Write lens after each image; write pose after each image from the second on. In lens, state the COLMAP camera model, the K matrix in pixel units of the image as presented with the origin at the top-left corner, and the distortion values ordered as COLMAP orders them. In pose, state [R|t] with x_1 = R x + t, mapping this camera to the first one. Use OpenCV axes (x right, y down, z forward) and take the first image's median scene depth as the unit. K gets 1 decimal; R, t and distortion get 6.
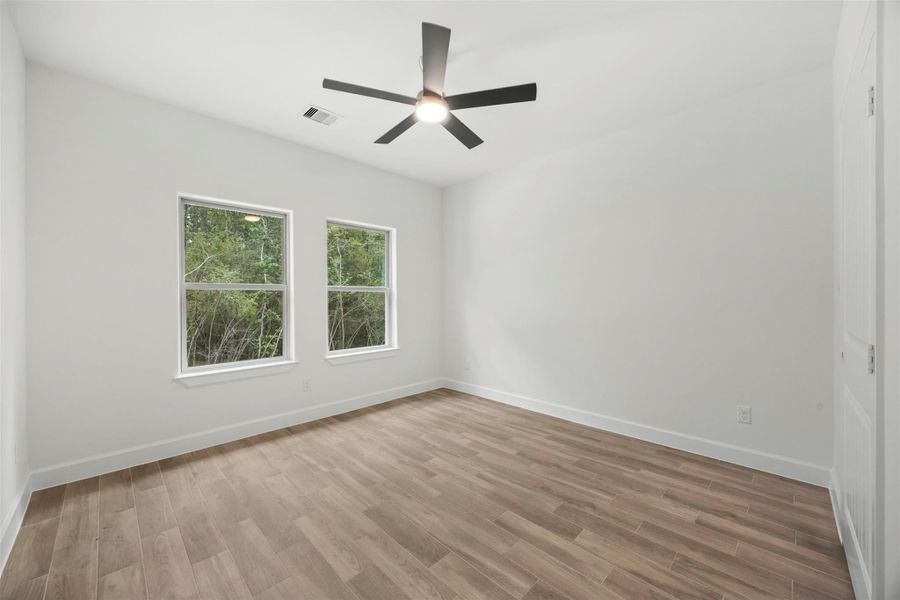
lens RADIAL K [[343.6, 0, 449.7], [0, 343.6, 300.2], [0, 0, 1]] dist [-0.001088, 0.000164]
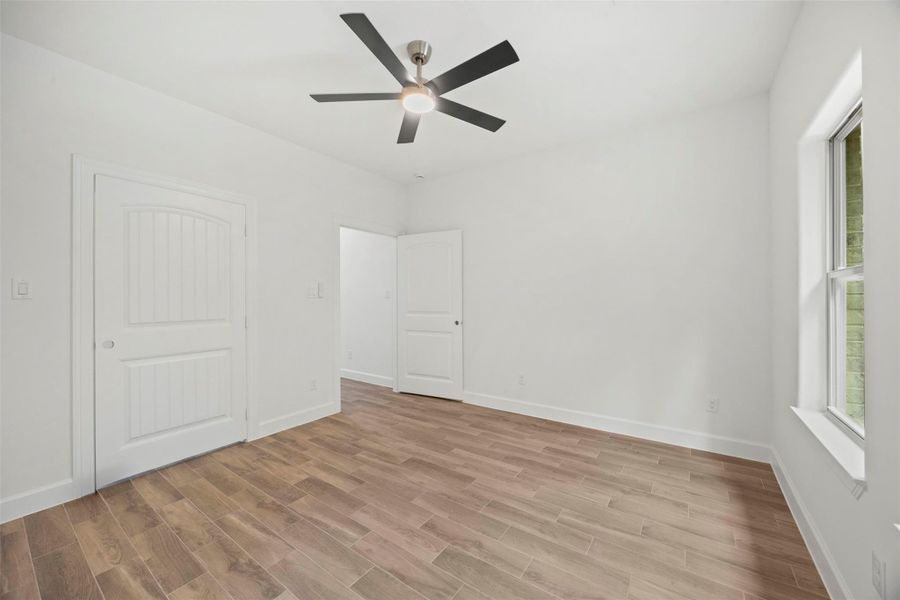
lens RADIAL K [[343.6, 0, 451.9], [0, 343.6, 297.5], [0, 0, 1]] dist [-0.001088, 0.000164]
pose [[-0.984996, 0.011608, -0.172185, 0.023162], [0.011446, 0.999933, 0.001938, -0.010070], [0.172196, -0.000062, -0.985063, 1.993117]]
